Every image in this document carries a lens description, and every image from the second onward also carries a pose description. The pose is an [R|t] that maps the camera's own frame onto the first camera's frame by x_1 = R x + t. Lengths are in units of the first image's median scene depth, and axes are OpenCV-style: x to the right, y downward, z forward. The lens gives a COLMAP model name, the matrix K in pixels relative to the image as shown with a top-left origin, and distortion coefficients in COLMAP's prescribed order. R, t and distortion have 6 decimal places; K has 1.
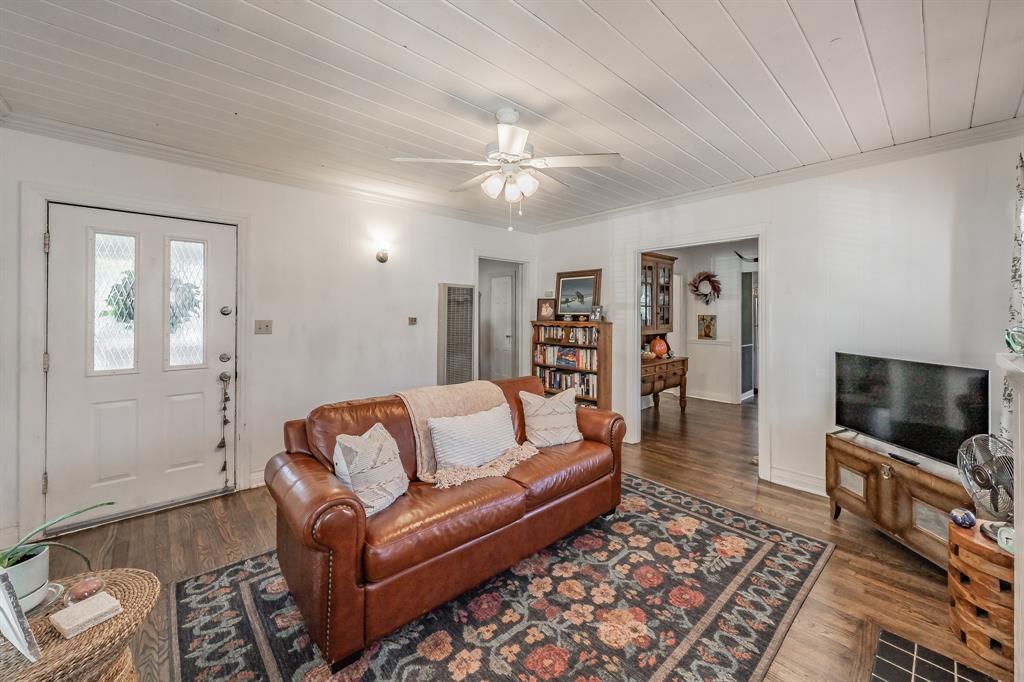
lens RADIAL K [[392.5, 0, 530.1], [0, 392.5, 309.3], [0, 0, 1]] dist [-0.000041, -0.000310]
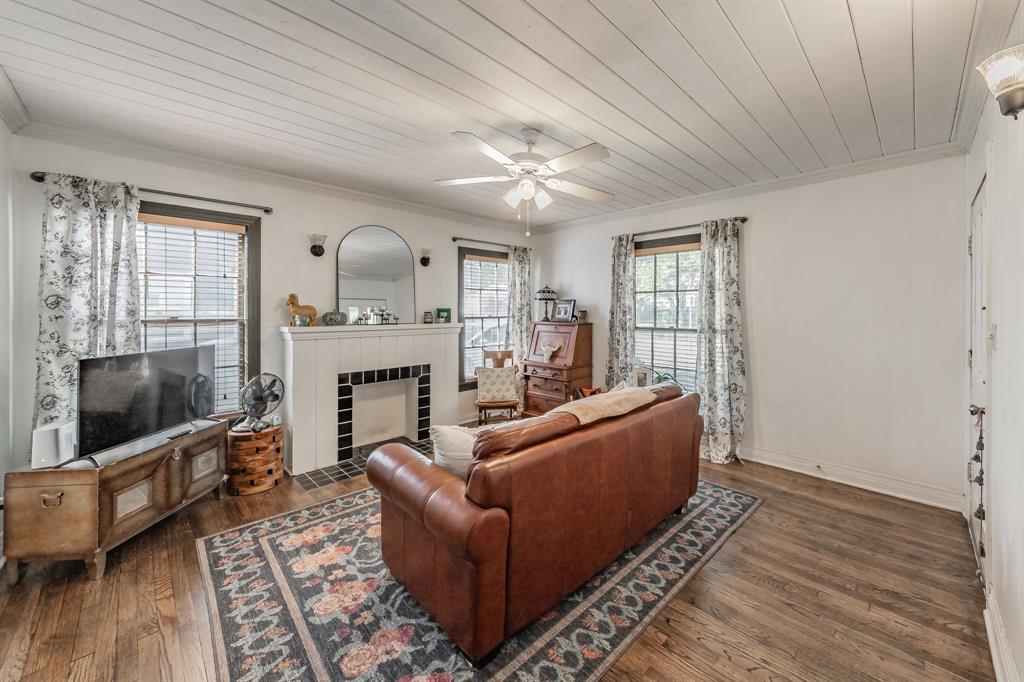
lens RADIAL K [[392.5, 0, 542.6], [0, 392.5, 309.9], [0, 0, 1]] dist [-0.000041, -0.000310]
pose [[-0.999533, -0.005183, -0.030105, -0.051418], [-0.004882, 0.999938, -0.010057, 0.023098], [0.030155, -0.009906, -0.999496, 1.762663]]
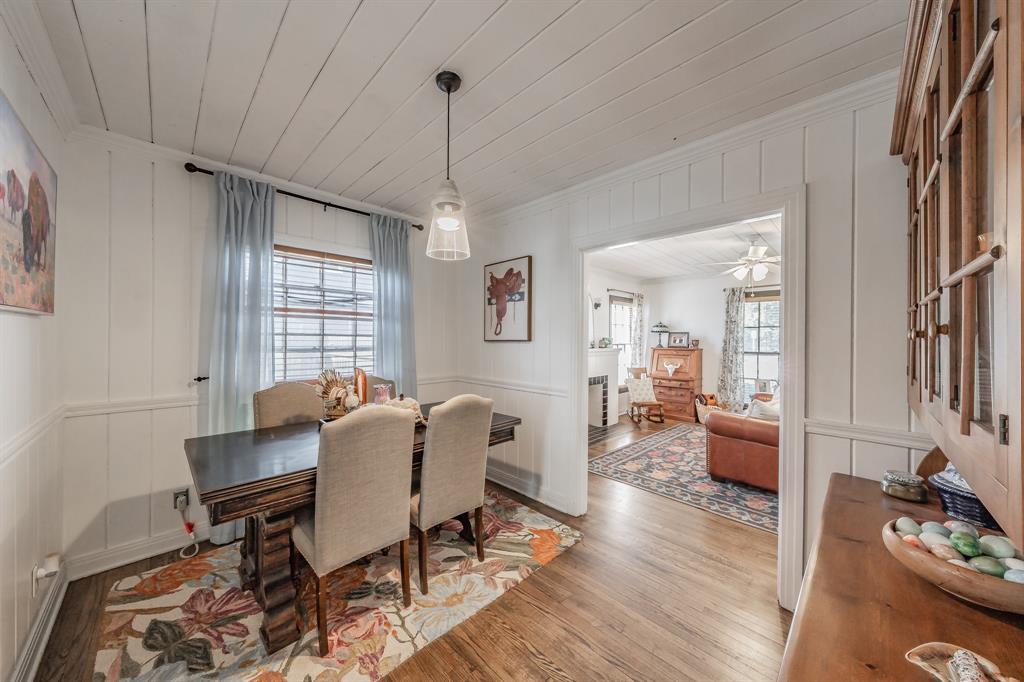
lens RADIAL K [[354.0, 0, 485.8], [0, 354.0, 339.8], [0, 0, 1]] dist [0.000762, 0.000874]
pose [[-0.999725, -0.013538, 0.019129, 1.005770], [-0.013616, 0.999899, -0.003980, 0.032719], [-0.019073, -0.004240, -0.999809, 2.285239]]
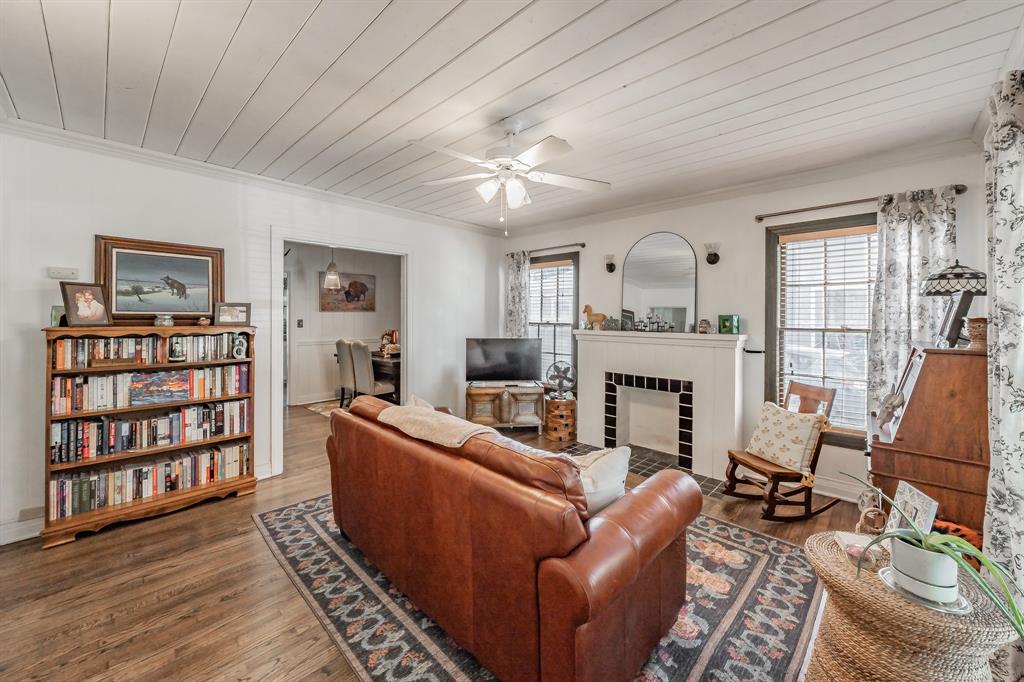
lens RADIAL K [[392.5, 0, 528.8], [0, 392.5, 316.8], [0, 0, 1]] dist [-0.000041, -0.000310]
pose [[-0.059574, -0.002492, 0.998221, -0.905673], [-0.012778, 0.999917, 0.001734, 0.013449], [-0.998142, -0.012652, -0.059601, 0.837434]]
